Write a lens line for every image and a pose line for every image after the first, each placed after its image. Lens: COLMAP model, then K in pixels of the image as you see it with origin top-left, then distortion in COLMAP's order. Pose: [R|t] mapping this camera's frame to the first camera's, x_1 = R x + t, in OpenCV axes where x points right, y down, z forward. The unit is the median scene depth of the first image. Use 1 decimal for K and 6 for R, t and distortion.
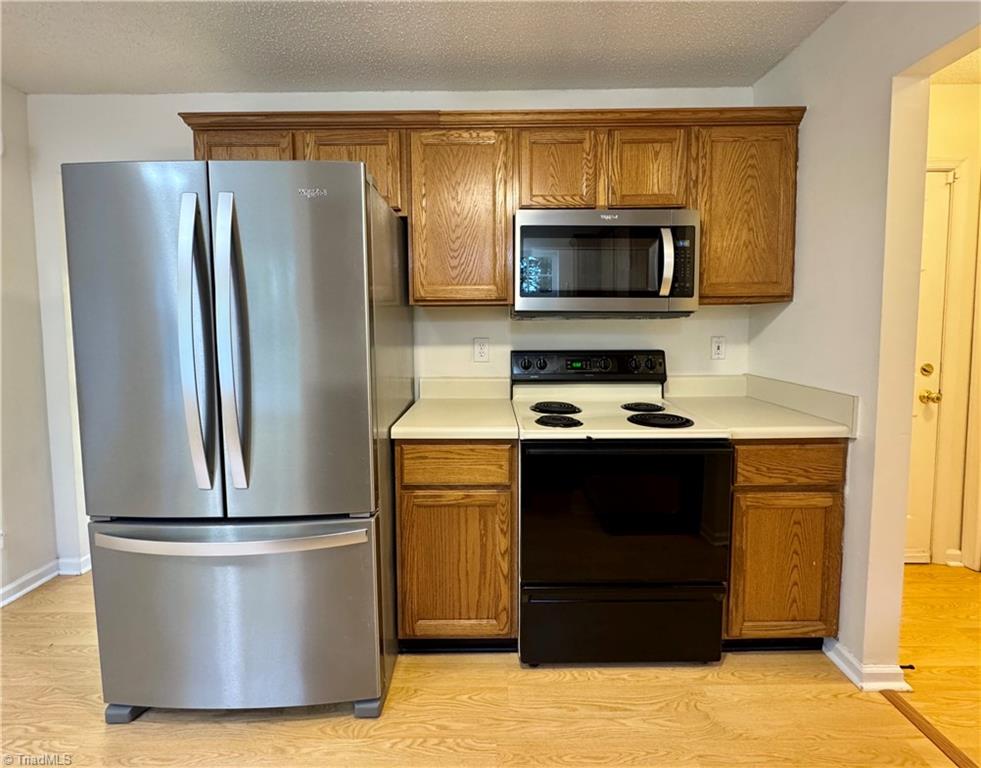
lens RADIAL K [[411.6, 0, 485.4], [0, 411.6, 345.6], [0, 0, 1]] dist [-0.001291, 0.000181]
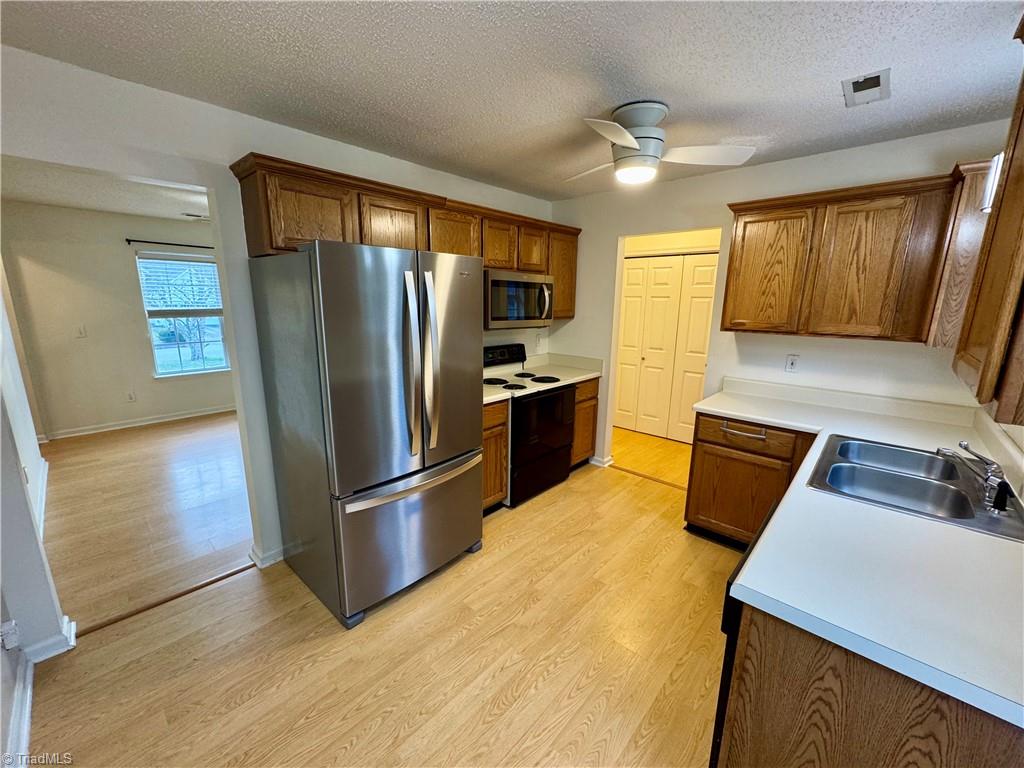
lens RADIAL K [[408.8, 0, 509.3], [0, 408.8, 384.5], [0, 0, 1]] dist [-0.002078, -0.000375]
pose [[0.679962, -0.137111, 0.720314, -1.230186], [0.024981, 0.986123, 0.164126, -0.143128], [-0.732822, -0.093605, 0.673951, -0.270829]]
